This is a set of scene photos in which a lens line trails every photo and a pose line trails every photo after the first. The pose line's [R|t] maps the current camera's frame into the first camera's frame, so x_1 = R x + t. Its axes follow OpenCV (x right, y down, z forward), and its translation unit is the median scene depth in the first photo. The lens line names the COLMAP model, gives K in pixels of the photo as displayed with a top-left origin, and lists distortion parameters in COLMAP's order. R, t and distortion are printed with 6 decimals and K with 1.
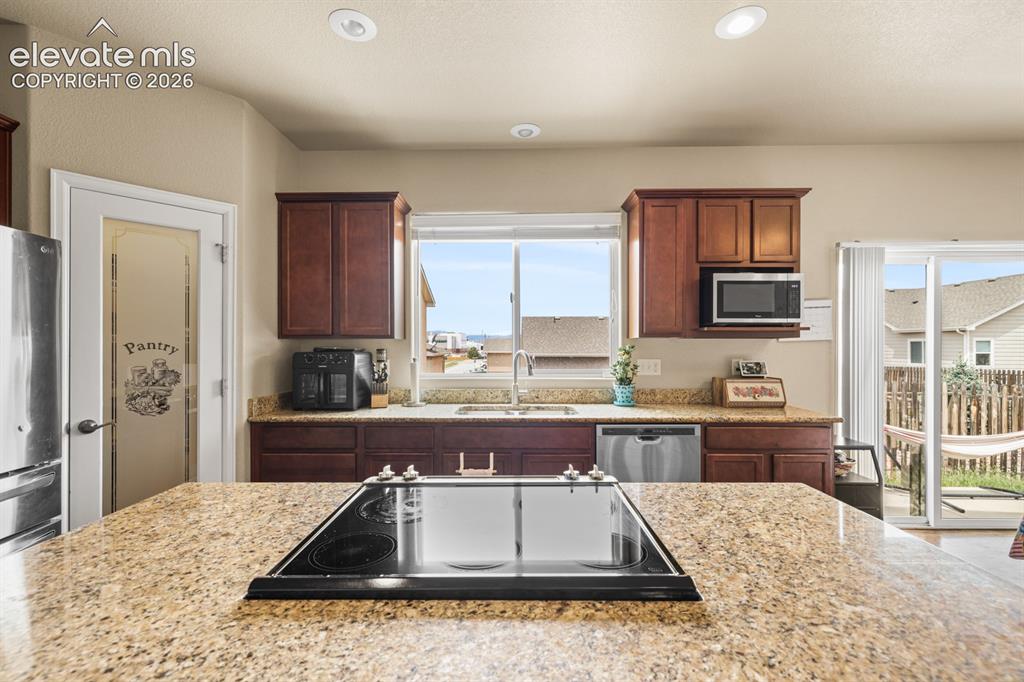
lens RADIAL K [[446.3, 0, 508.3], [0, 446.3, 343.6], [0, 0, 1]] dist [0.000142, -0.000025]
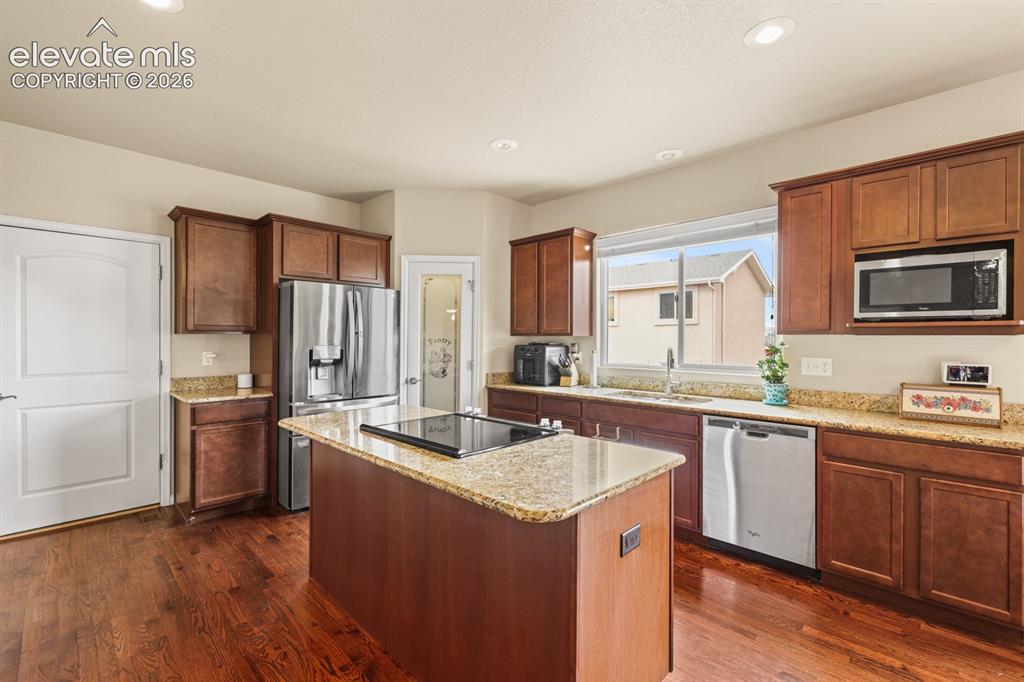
lens RADIAL K [[443.5, 0, 507.5], [0, 443.5, 338.6], [0, 0, 1]] dist [-0.001324, -0.000009]
pose [[0.720604, 0.003475, -0.693338, 0.539991], [-0.001805, 0.999993, 0.003137, -0.007237], [0.693345, -0.001009, 0.720605, -0.105274]]
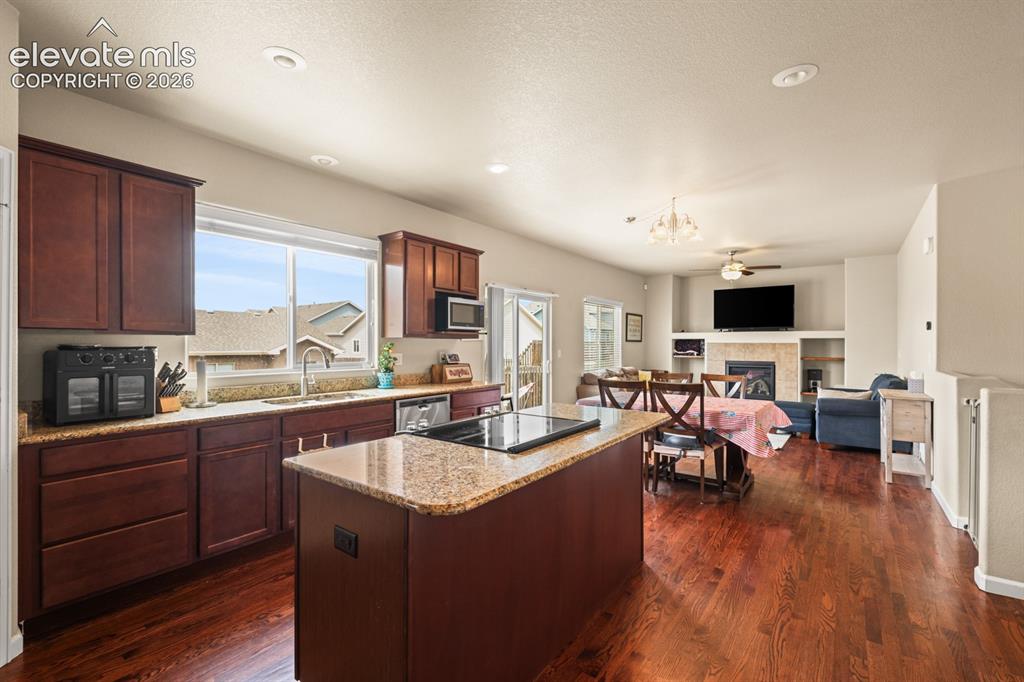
lens RADIAL K [[446.3, 0, 508.3], [0, 446.3, 343.6], [0, 0, 1]] dist [0.000142, -0.000025]
pose [[0.593295, 0.001076, 0.804984, -0.629268], [-0.005940, 0.999978, 0.003042, -0.000633], [-0.804963, -0.006587, 0.593288, -0.084986]]
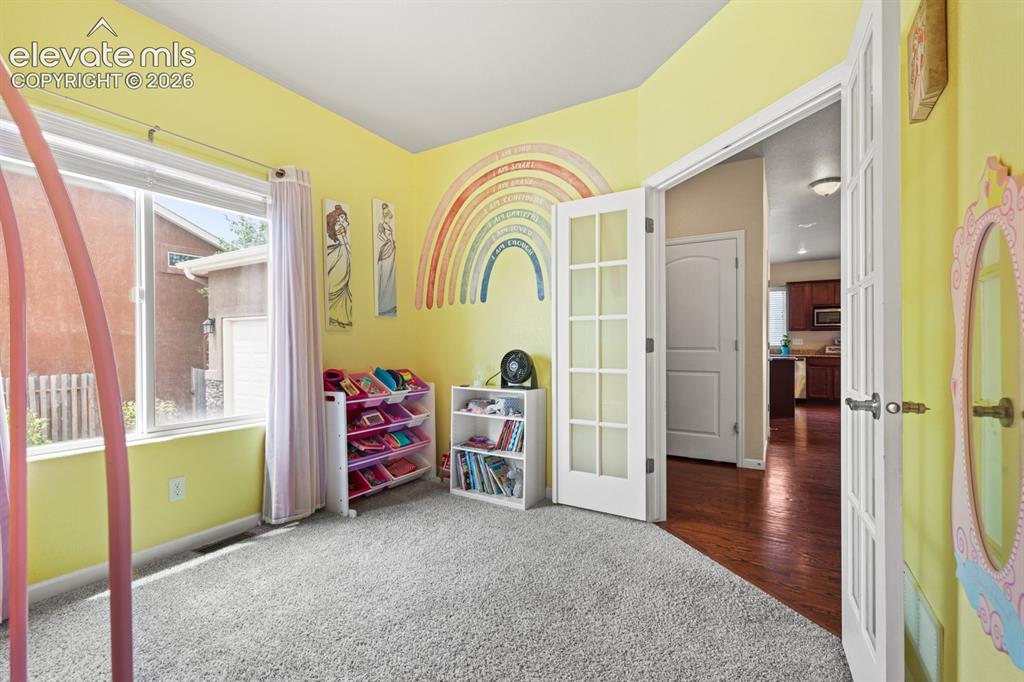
lens RADIAL K [[446.3, 0, 508.3], [0, 446.3, 343.6], [0, 0, 1]] dist [0.000142, -0.000025]
pose [[0.862579, -0.001364, -0.505921, 0.184182], [0.002728, 0.999994, 0.001954, 0.060322], [0.505915, -0.003066, 0.862578, -2.534934]]
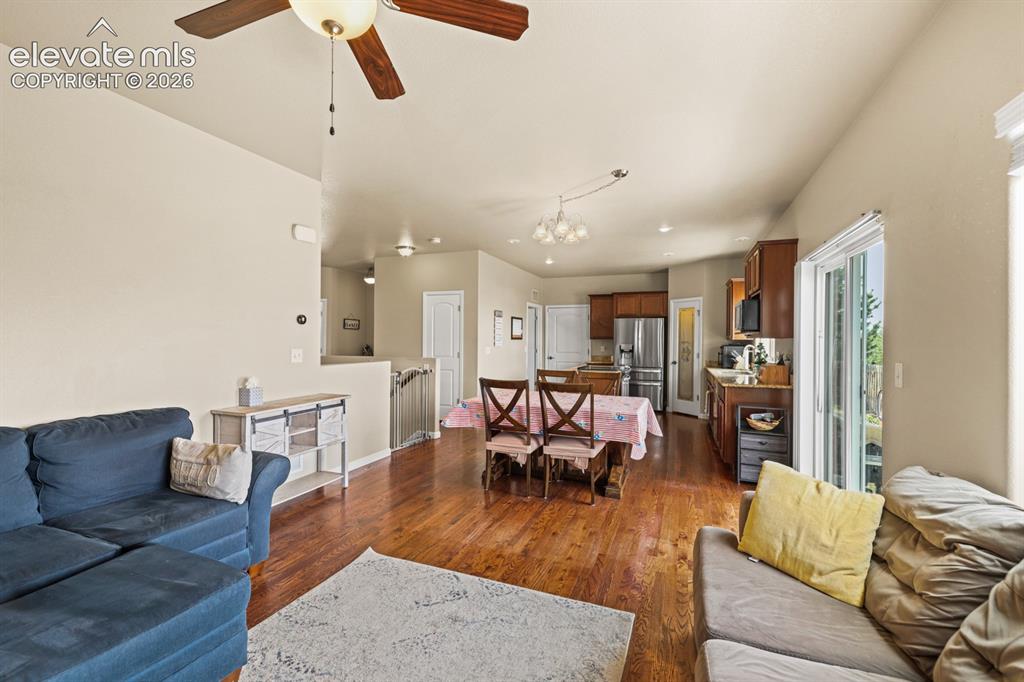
lens RADIAL K [[446.3, 0, 508.3], [0, 446.3, 343.6], [0, 0, 1]] dist [0.000142, -0.000025]
pose [[-0.348497, 0.005179, -0.937296, 2.396360], [-0.003807, 0.999969, 0.006941, -0.003540], [0.937302, 0.005988, -0.348466, 0.722220]]
